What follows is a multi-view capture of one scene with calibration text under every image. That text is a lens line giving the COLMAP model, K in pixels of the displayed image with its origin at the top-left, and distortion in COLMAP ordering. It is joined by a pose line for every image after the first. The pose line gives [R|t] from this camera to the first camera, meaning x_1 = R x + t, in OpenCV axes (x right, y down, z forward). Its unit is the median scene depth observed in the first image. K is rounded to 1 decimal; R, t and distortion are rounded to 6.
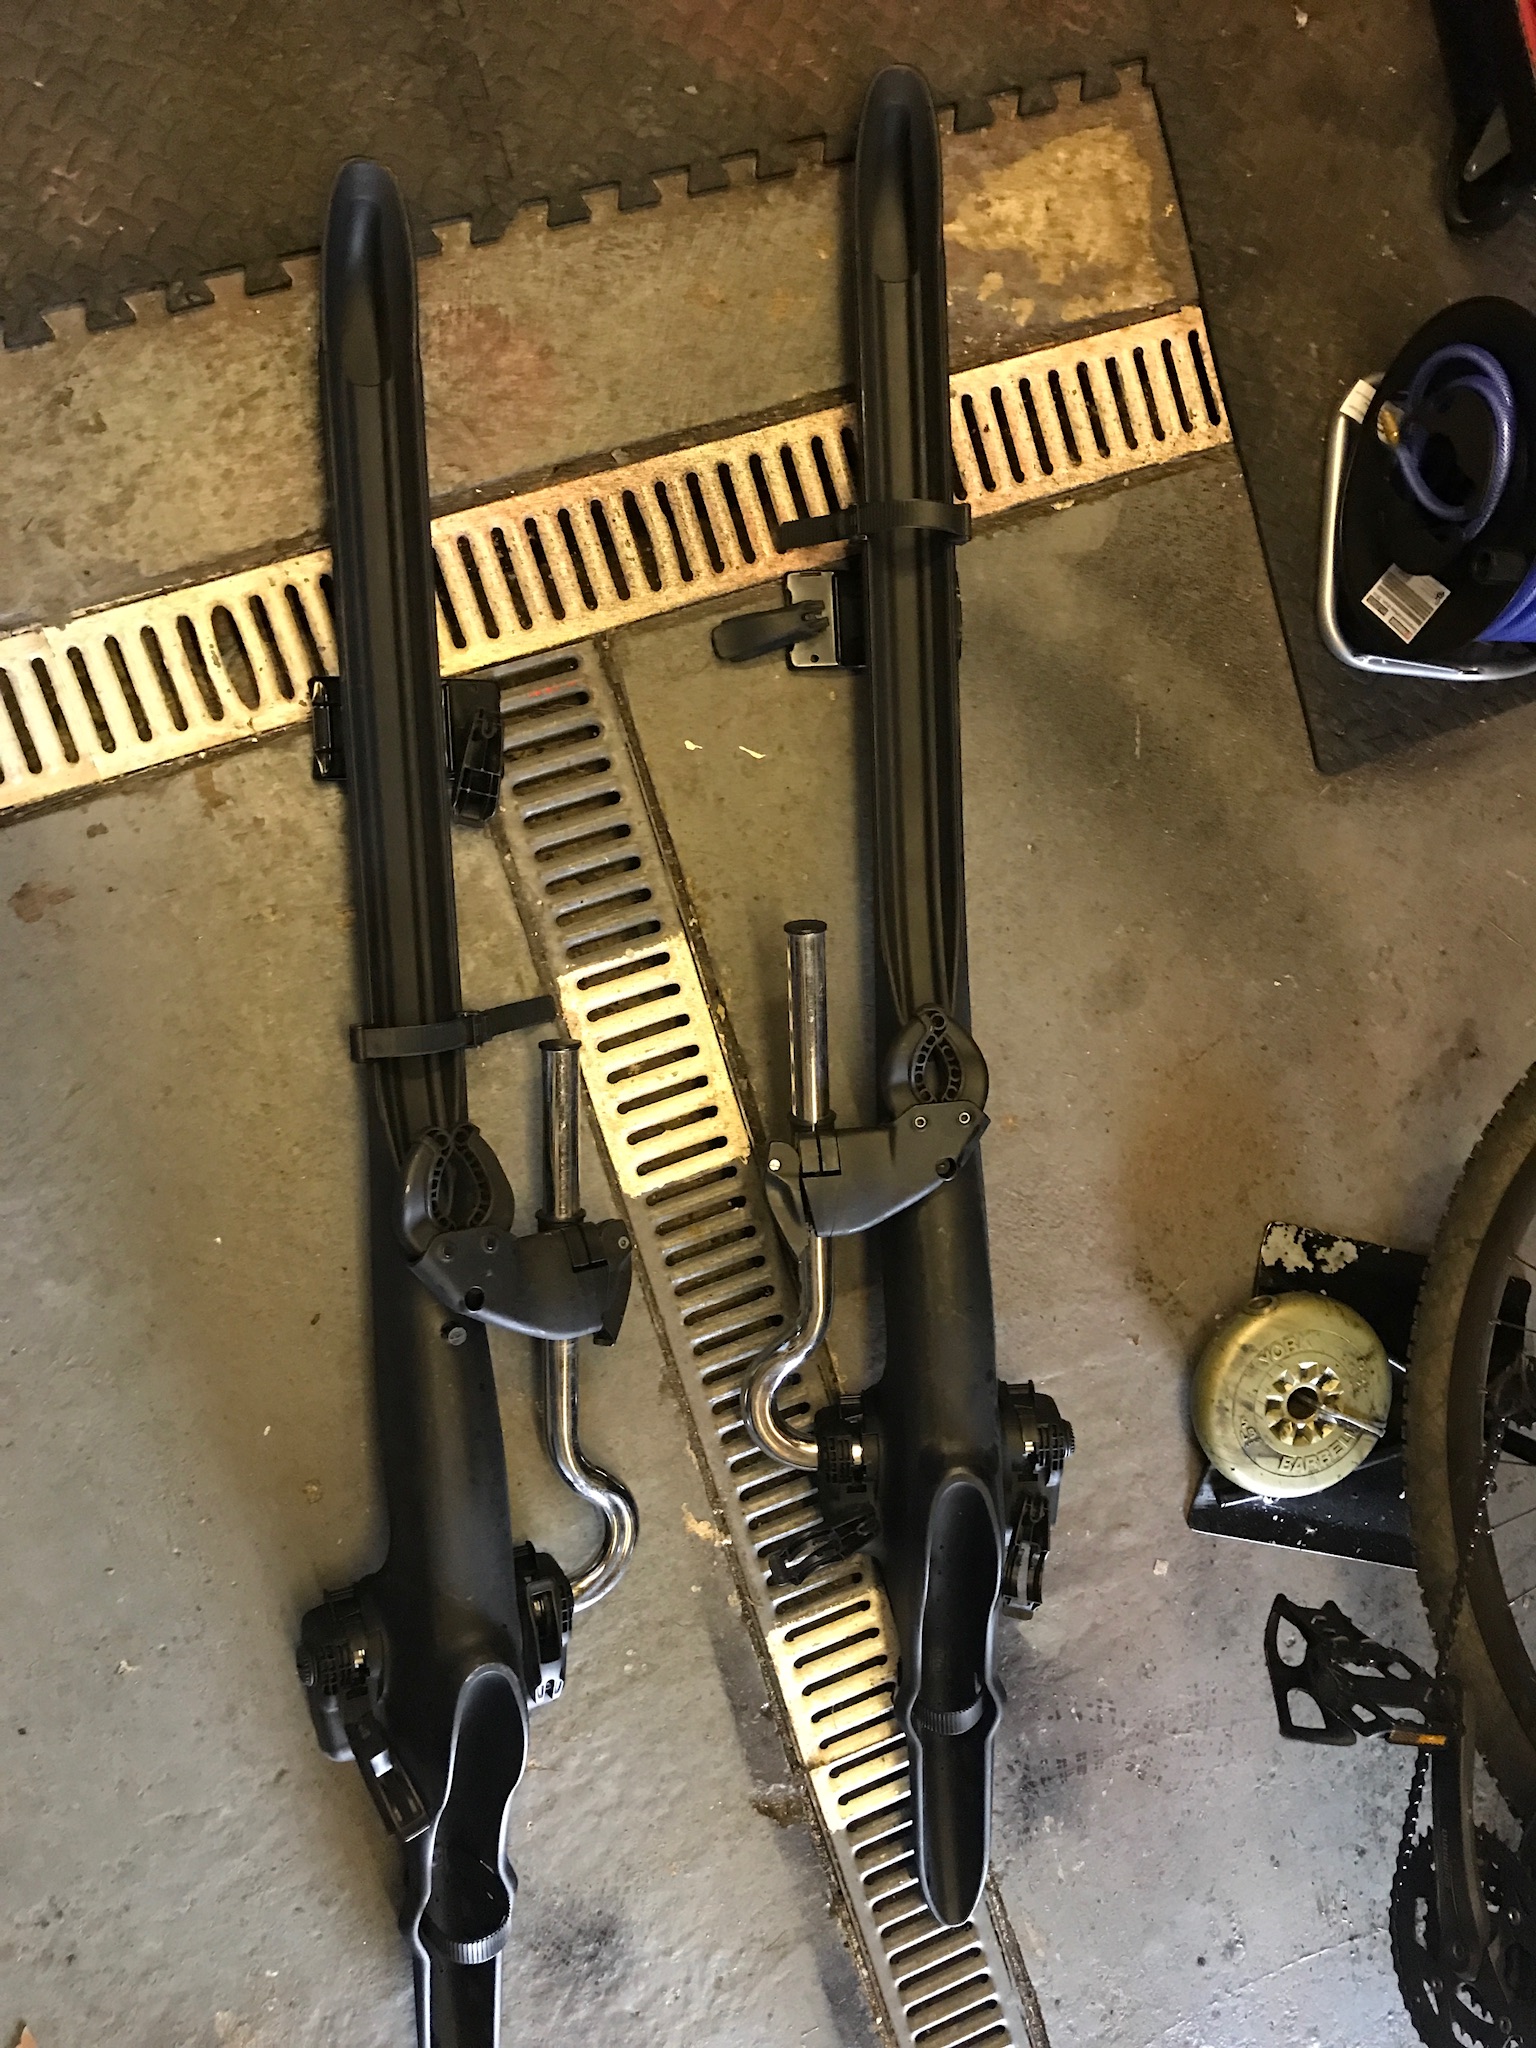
lens RADIAL K [[1695.9, 0, 772.8], [0, 1695.9, 1029.9], [0, 0, 1]] dist [0.013443, -0.011166]
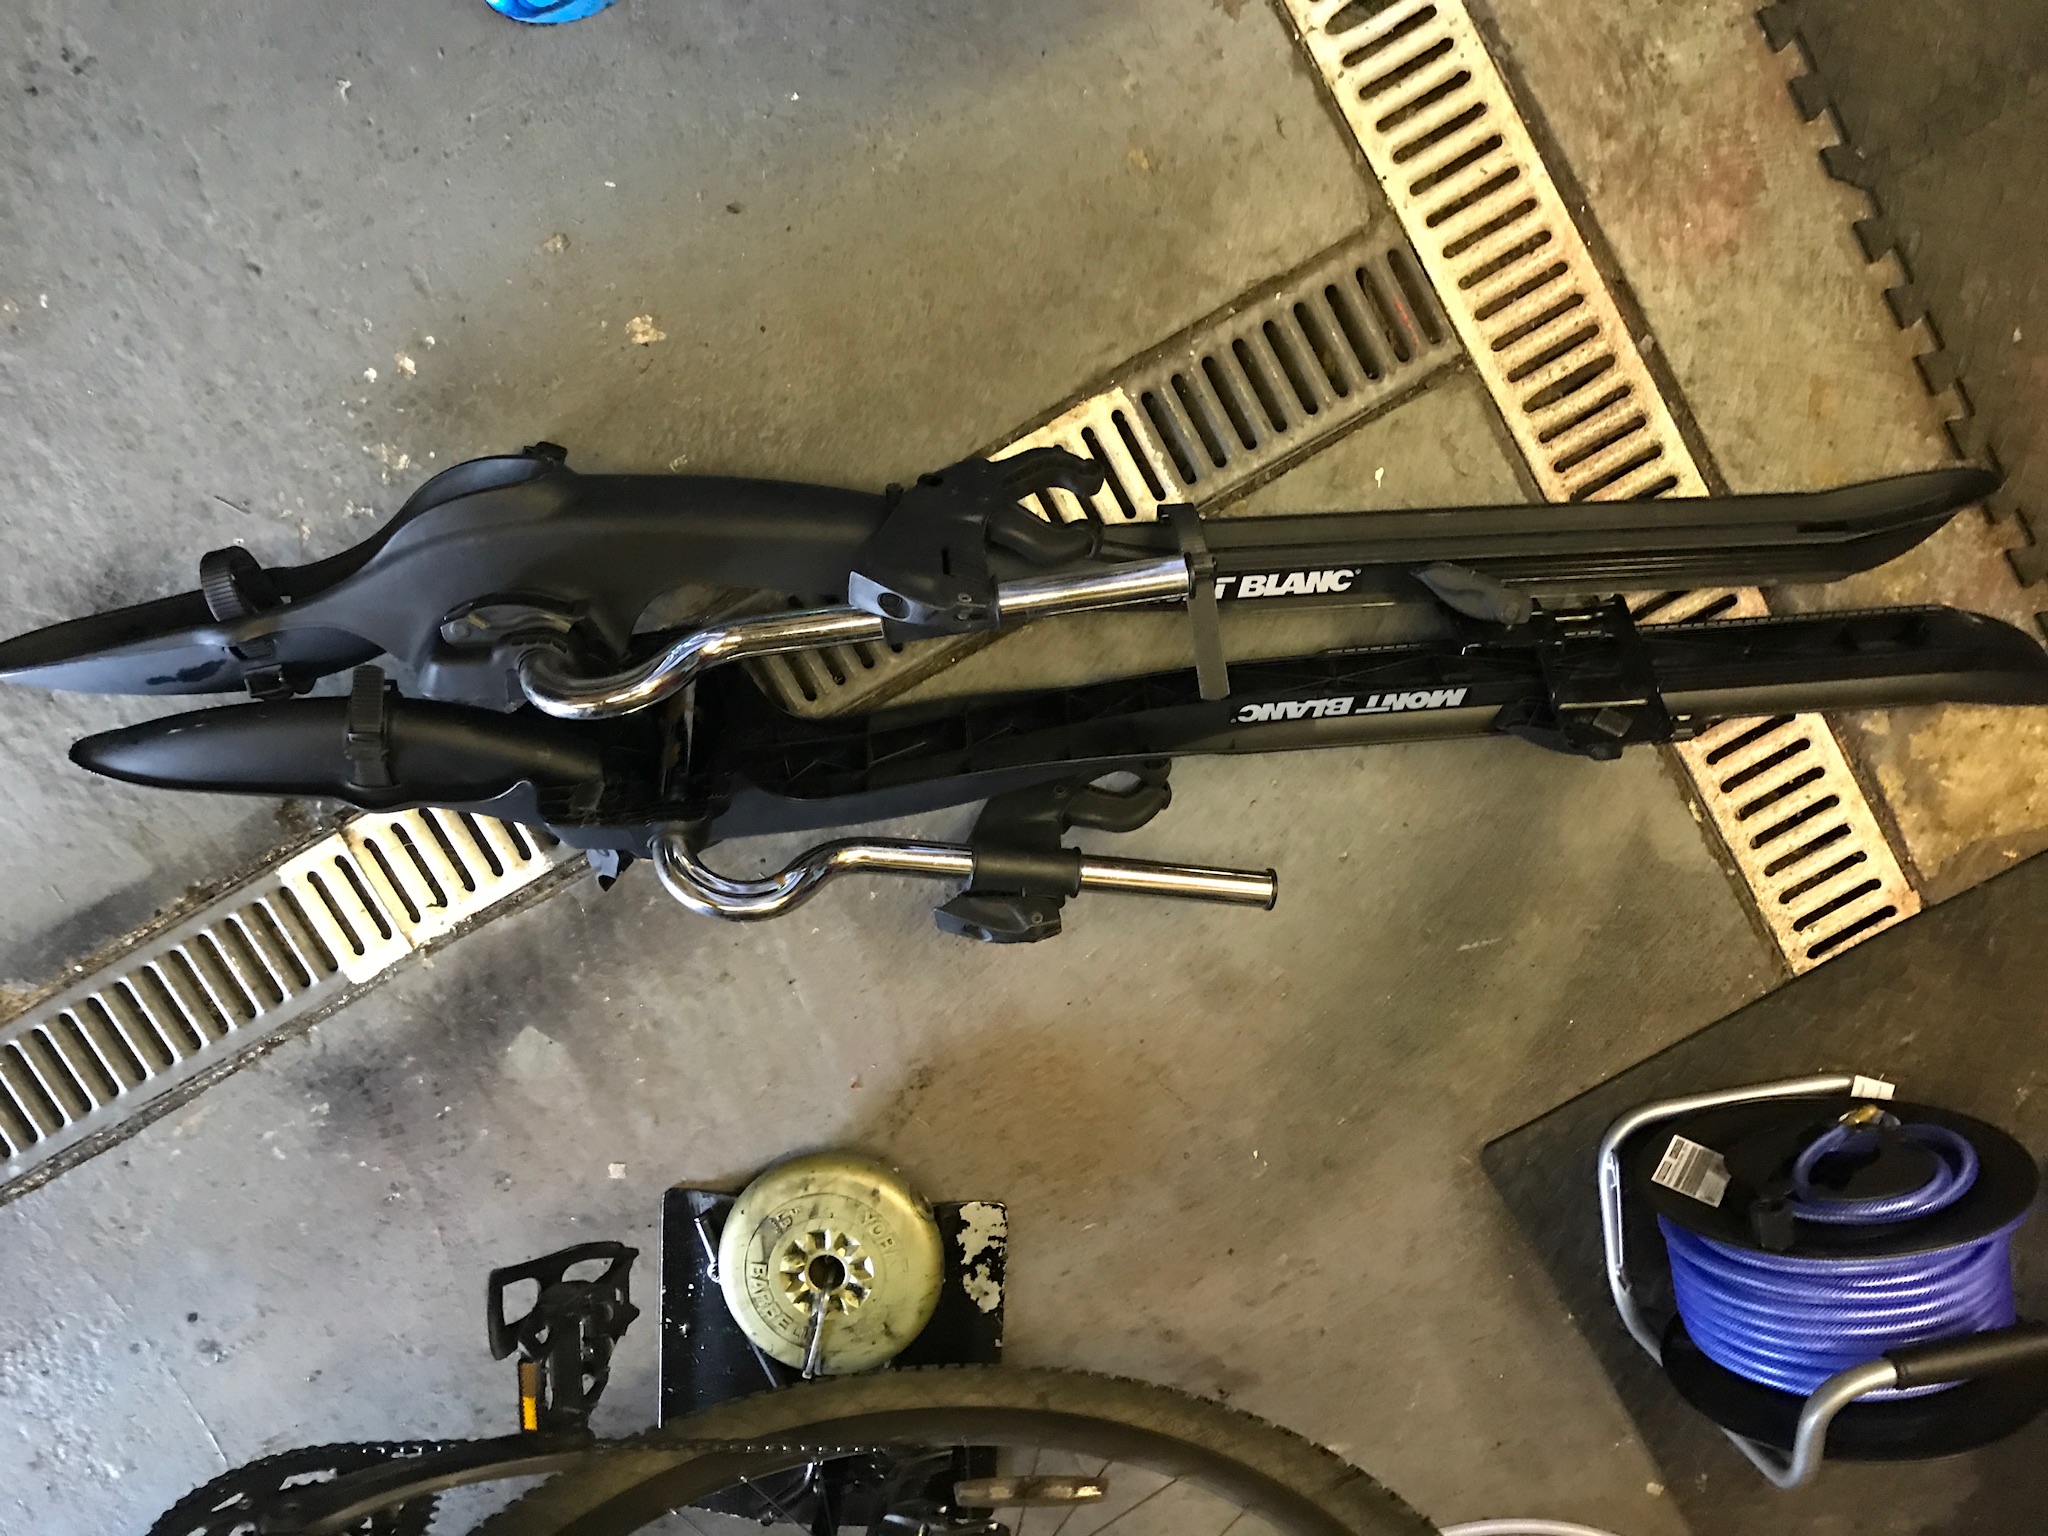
lens RADIAL K [[1695.9, 0, 1029.1], [0, 1695.9, 765.6], [0, 0, 1]] dist [0.013443, -0.011166]
pose [[0.205610, 0.974368, -0.091274, 0.155533], [-0.977634, 0.200290, -0.064150, 0.120567], [-0.044224, 0.102422, 0.993757, 0.047020]]
